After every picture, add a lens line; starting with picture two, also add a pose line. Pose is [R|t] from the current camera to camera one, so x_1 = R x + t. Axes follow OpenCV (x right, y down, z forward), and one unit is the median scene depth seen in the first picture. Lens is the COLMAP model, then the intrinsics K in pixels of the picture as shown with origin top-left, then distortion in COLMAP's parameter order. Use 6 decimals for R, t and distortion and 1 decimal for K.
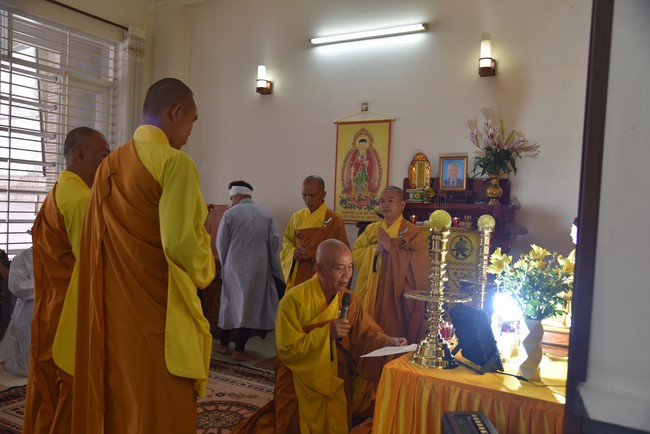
lens RADIAL K [[543.5, 0, 325.6], [0, 543.5, 220.2], [0, 0, 1]] dist [-0.035454, 0.031357]
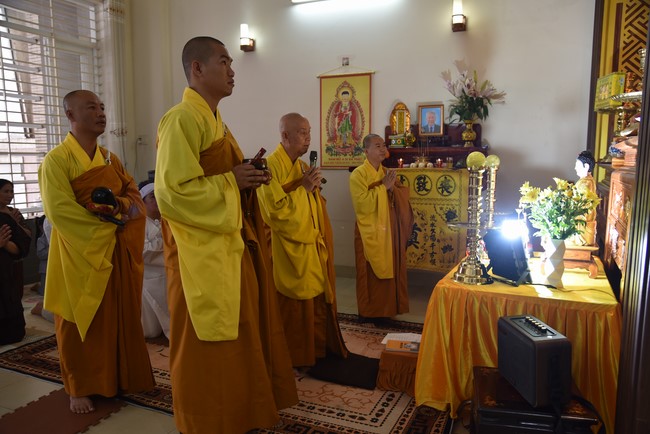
lens RADIAL K [[498.7, 0, 321.9], [0, 498.7, 220.6], [0, 0, 1]] dist [-0.064878, 0.061264]
pose [[0.993286, -0.054777, 0.101895, -0.107320], [0.043741, 0.993236, 0.107555, -0.000203], [-0.107097, -0.102376, 0.988964, -0.015903]]
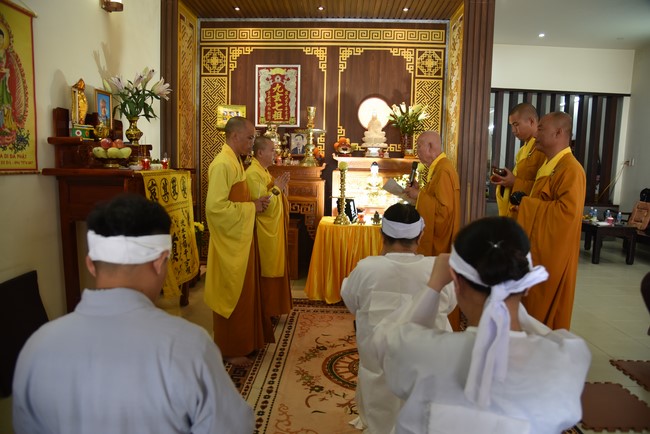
lens RADIAL K [[448.3, 0, 324.2], [0, 448.3, 218.3], [0, 0, 1]] dist [-0.106552, 0.065366]
pose [[-0.480585, -0.154338, 0.863260, -0.599974], [-0.034654, 0.986965, 0.157162, -0.036589], [-0.876263, 0.045615, -0.479669, 1.044417]]
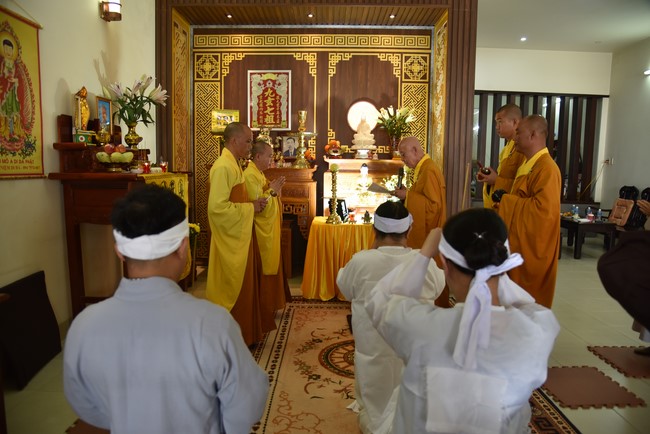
lens RADIAL K [[448.3, 0, 322.9], [0, 448.3, 218.9], [0, 0, 1]] dist [-0.106552, 0.065366]
pose [[-0.502377, -0.146315, 0.852179, -0.628020], [-0.025677, 0.987668, 0.154440, -0.038437], [-0.864267, 0.055706, -0.499939, 1.070093]]
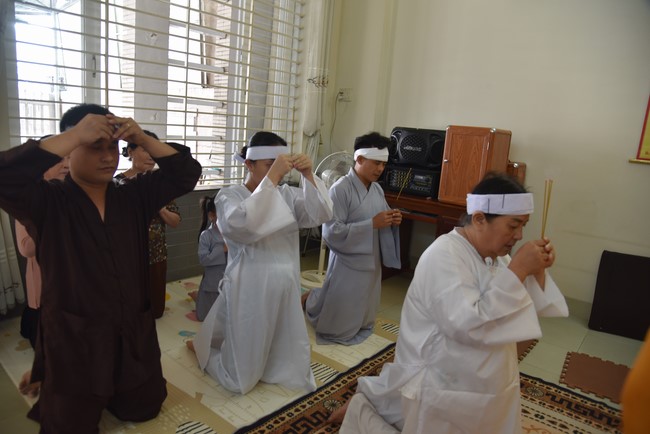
lens RADIAL K [[448.3, 0, 323.5], [0, 448.3, 222.8], [0, 0, 1]] dist [-0.106552, 0.065366]
pose [[0.987655, 0.071134, -0.139559, -0.344730], [-0.043965, 0.981014, 0.188888, -0.007566], [0.150346, -0.180420, 0.972031, 0.458991]]
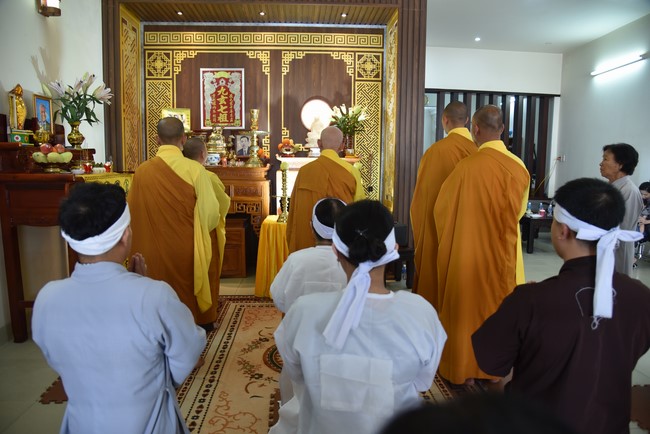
lens RADIAL K [[448.3, 0, 323.7], [0, 448.3, 219.1], [0, 0, 1]] dist [-0.106552, 0.065366]
pose [[-0.560584, -0.143688, 0.815536, -0.650522], [-0.023997, 0.987236, 0.157445, -0.040503], [-0.827750, 0.068691, -0.556877, 1.036412]]
